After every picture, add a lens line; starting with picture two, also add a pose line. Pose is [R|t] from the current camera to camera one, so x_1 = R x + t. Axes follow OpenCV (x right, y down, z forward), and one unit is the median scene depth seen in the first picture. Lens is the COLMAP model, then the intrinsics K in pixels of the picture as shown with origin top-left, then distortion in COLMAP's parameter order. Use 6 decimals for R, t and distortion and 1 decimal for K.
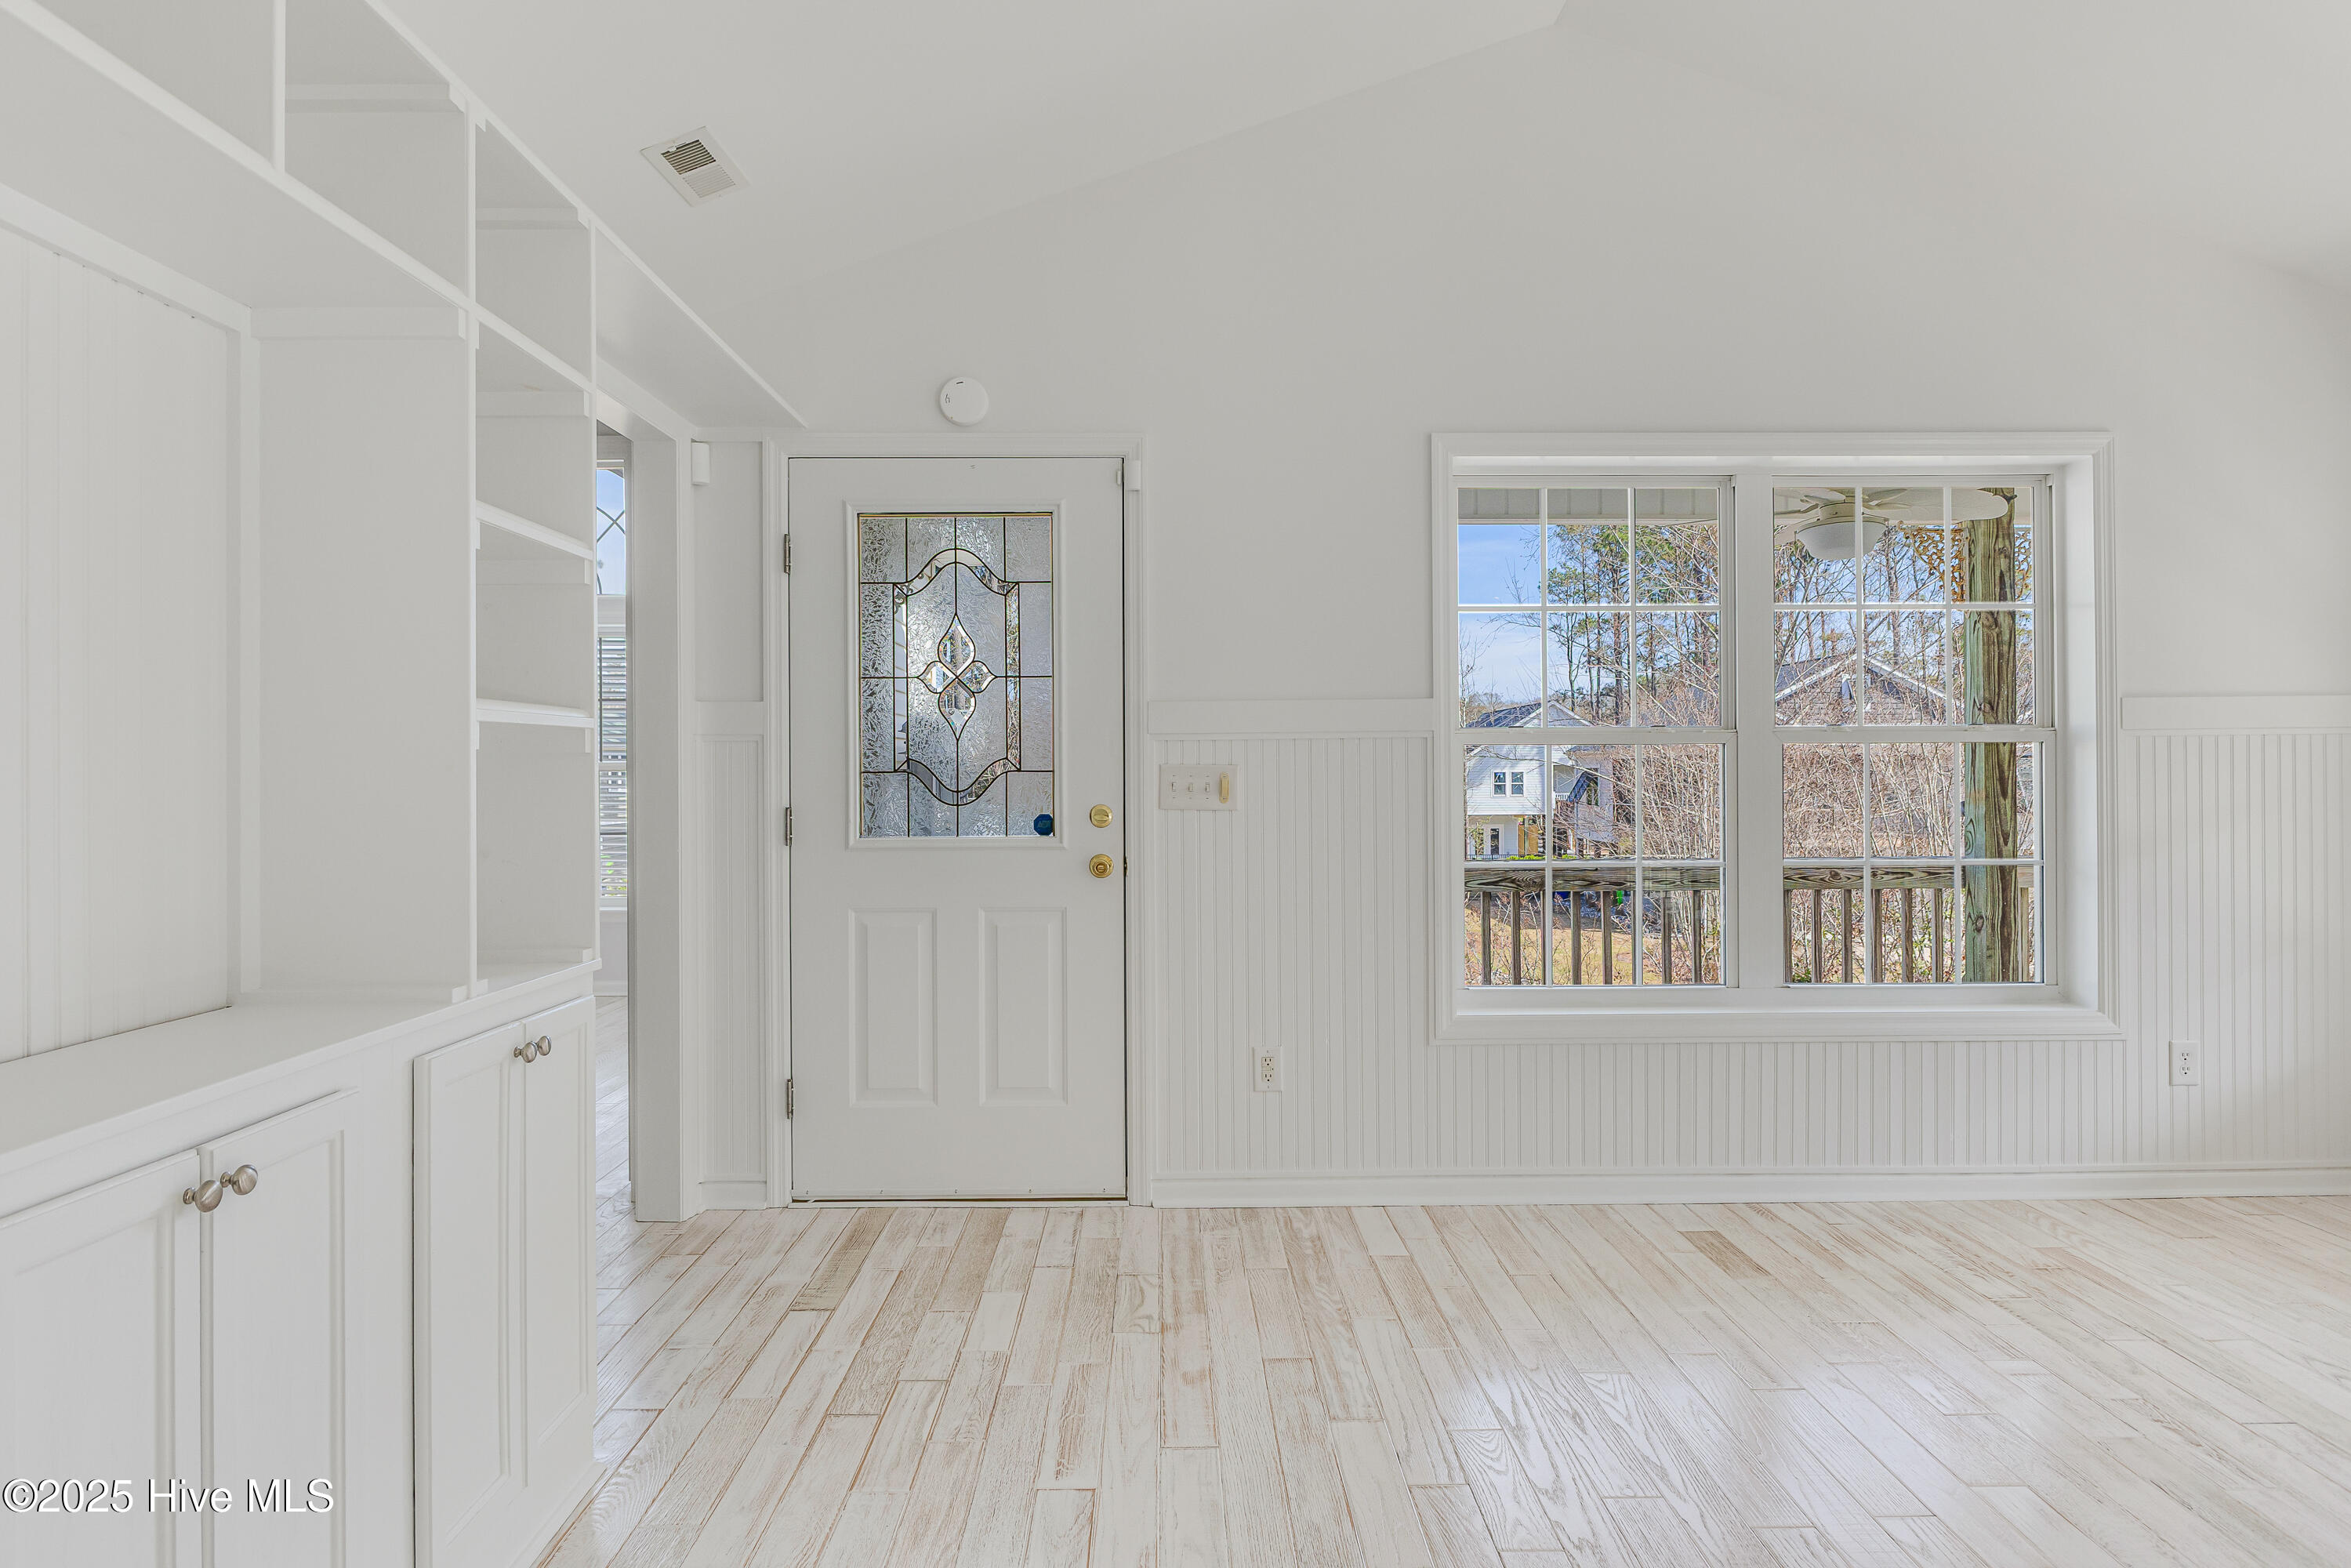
lens RADIAL K [[1371.0, 0, 1183.9], [0, 1371.0, 773.5], [0, 0, 1]] dist [0.000531, -0.002093]
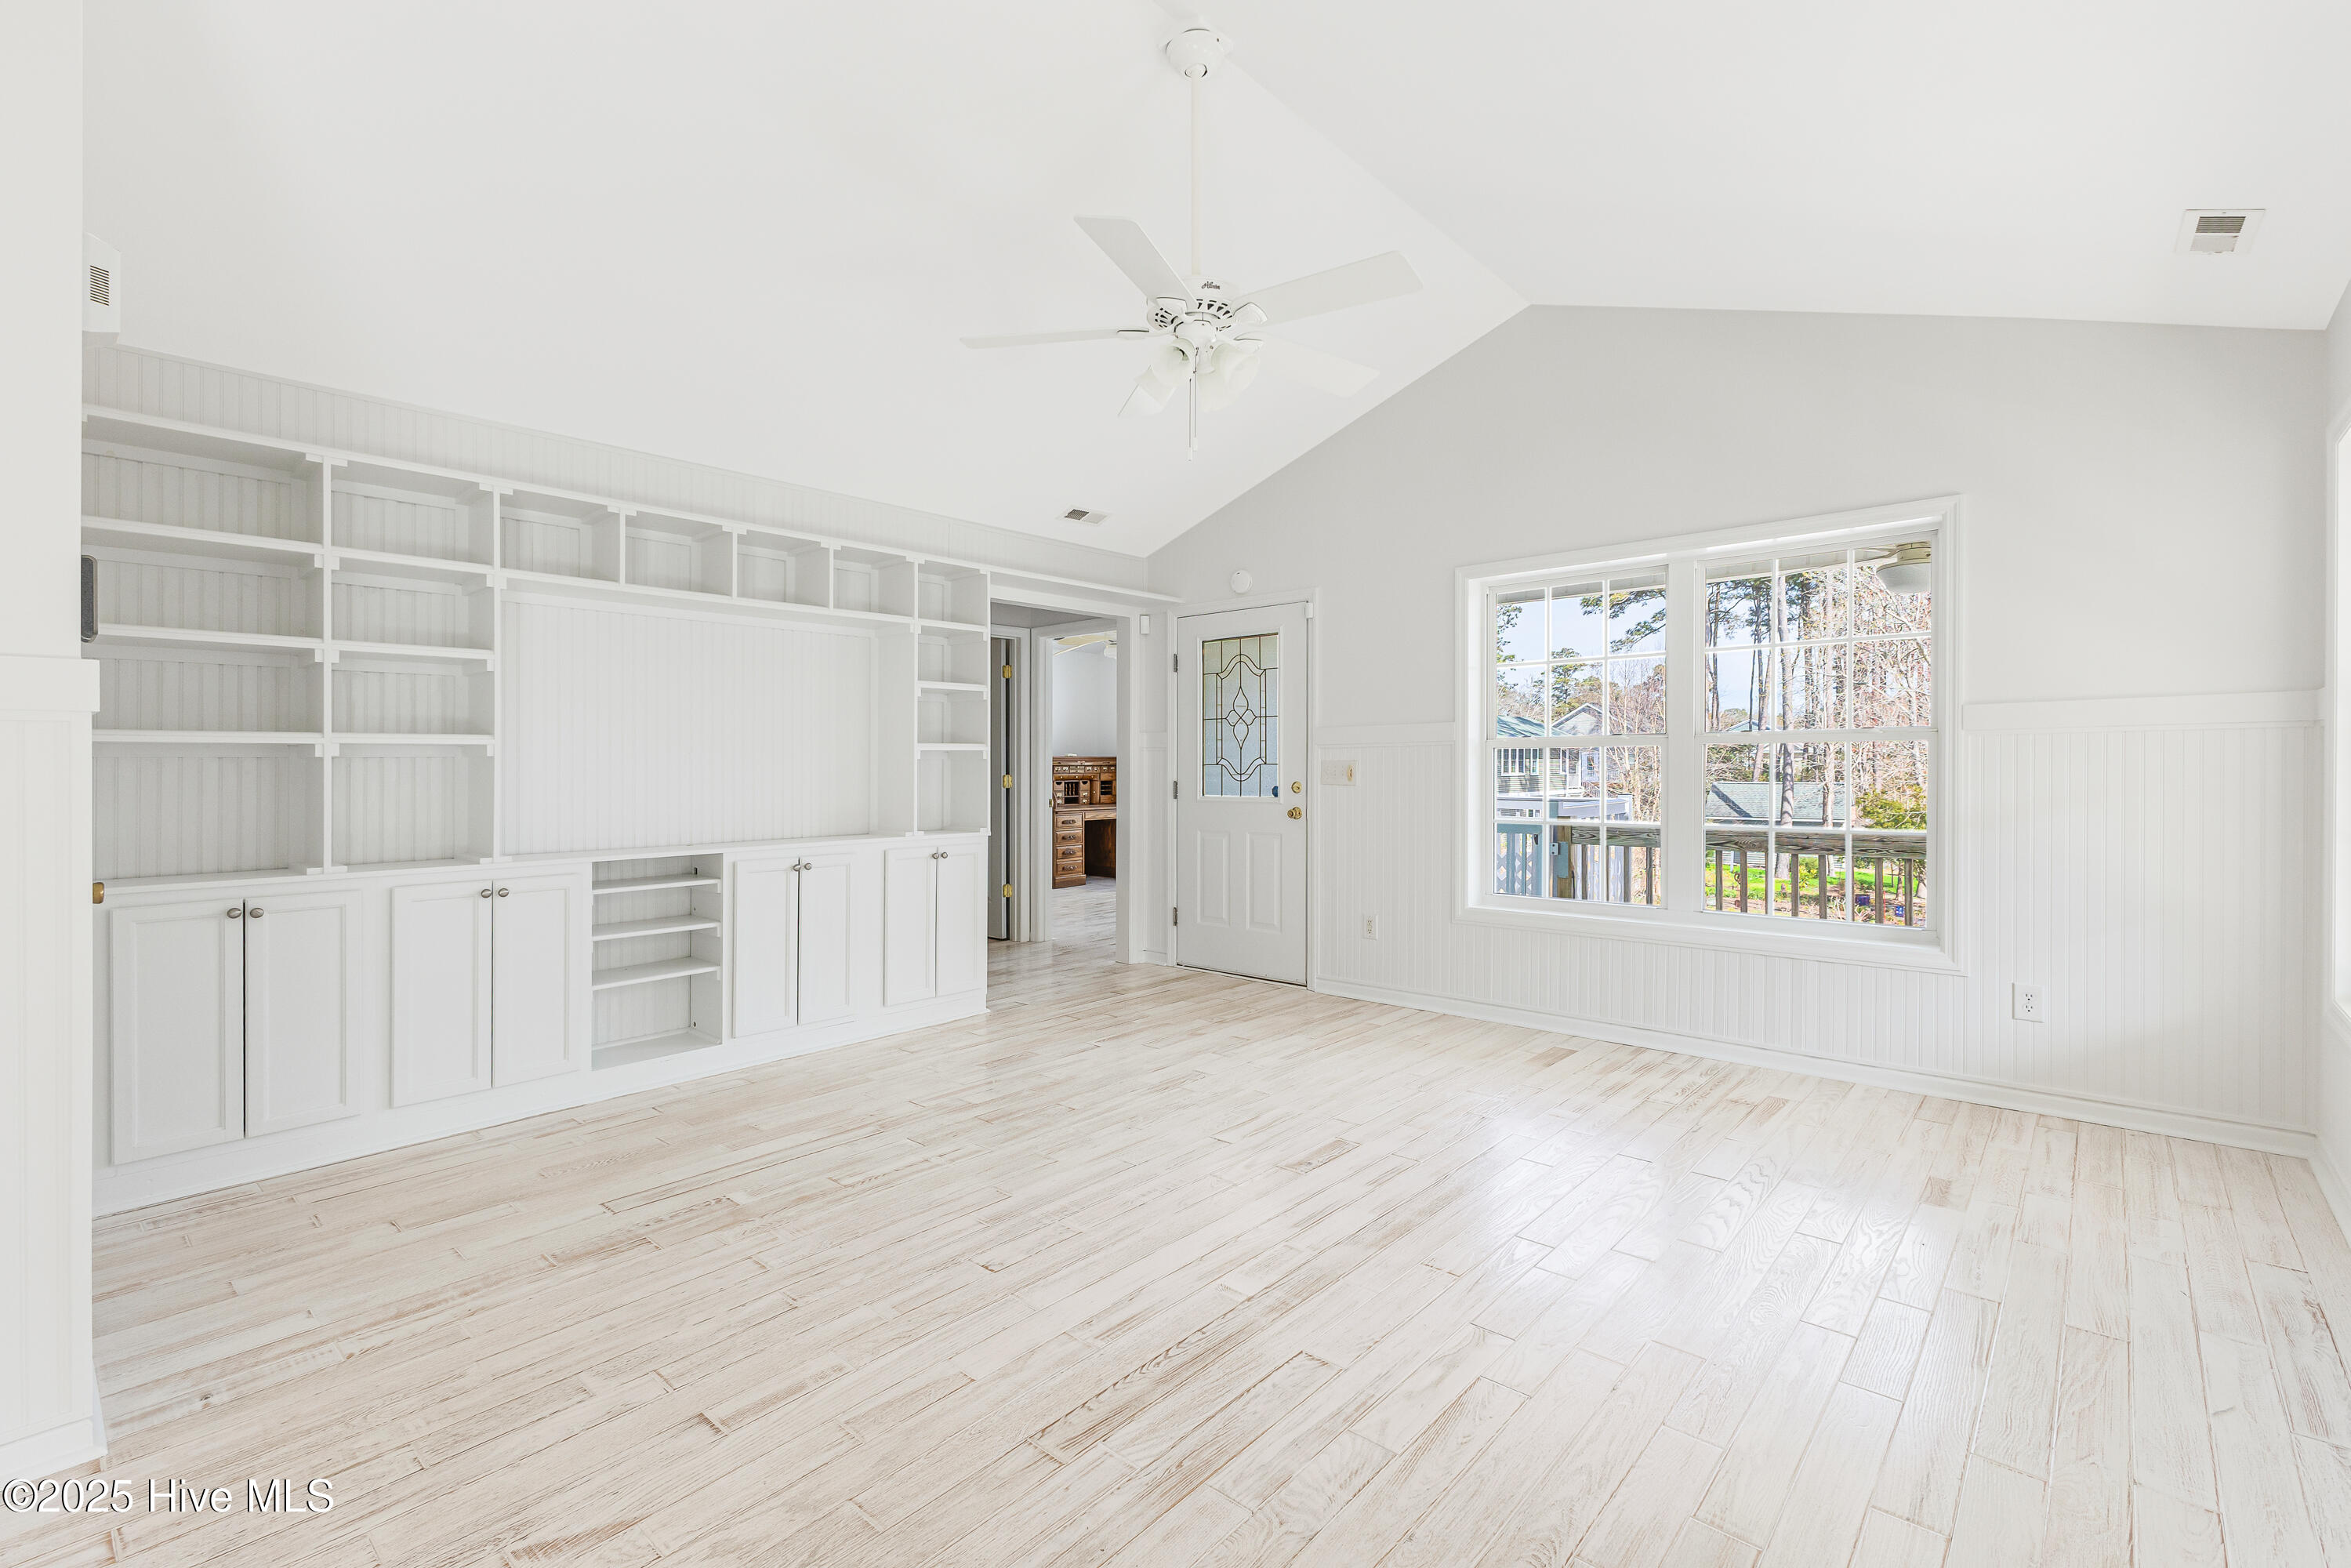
lens RADIAL K [[1033.3, 0, 1174.6], [0, 1033.3, 761.1], [0, 0, 1]] dist [0.009286, -0.000667]
pose [[0.737629, -0.003333, -0.675198, 0.924299], [0.001777, 0.999994, -0.002995, -0.002212], [0.675204, 0.001009, 0.737630, -0.226881]]
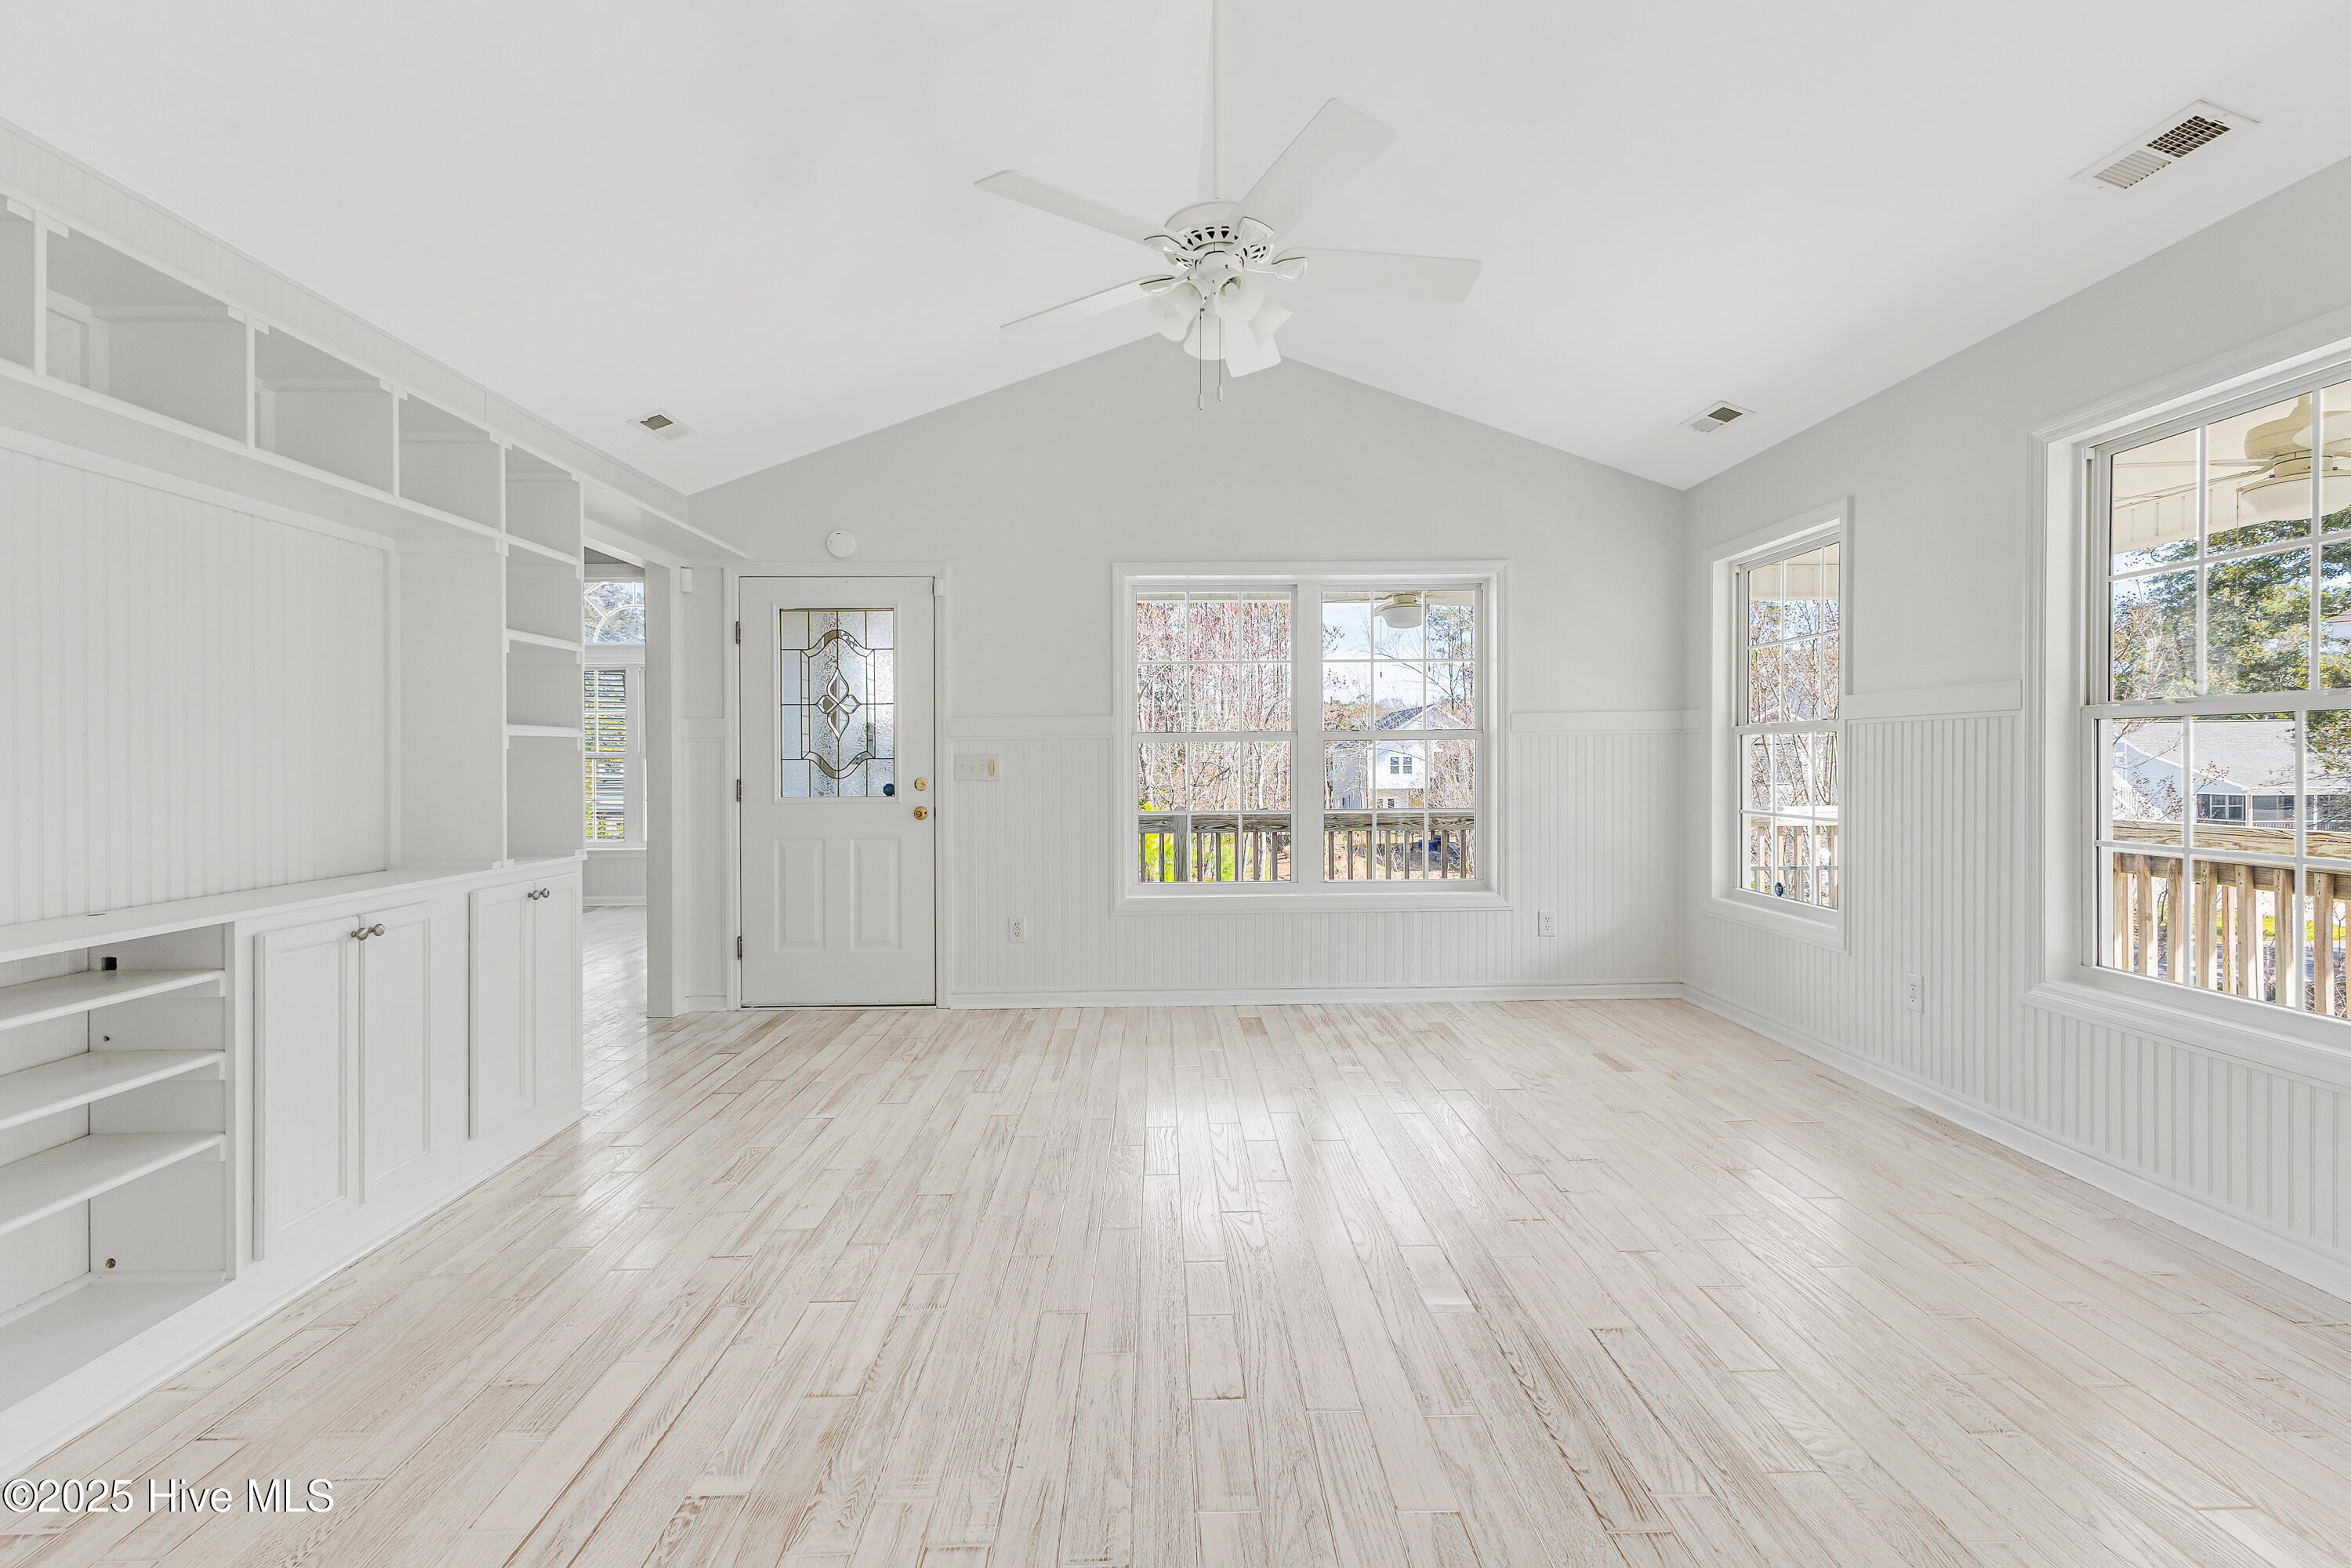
lens RADIAL K [[1023.1, 0, 1181.7], [0, 1023.1, 759.7], [0, 0, 1]] dist [0.009052, 0.000156]
pose [[0.999947, -0.003439, 0.009695, 0.296705], [0.003432, 0.999994, 0.000773, 0.000604], [-0.009697, -0.000740, 0.999953, -0.343571]]
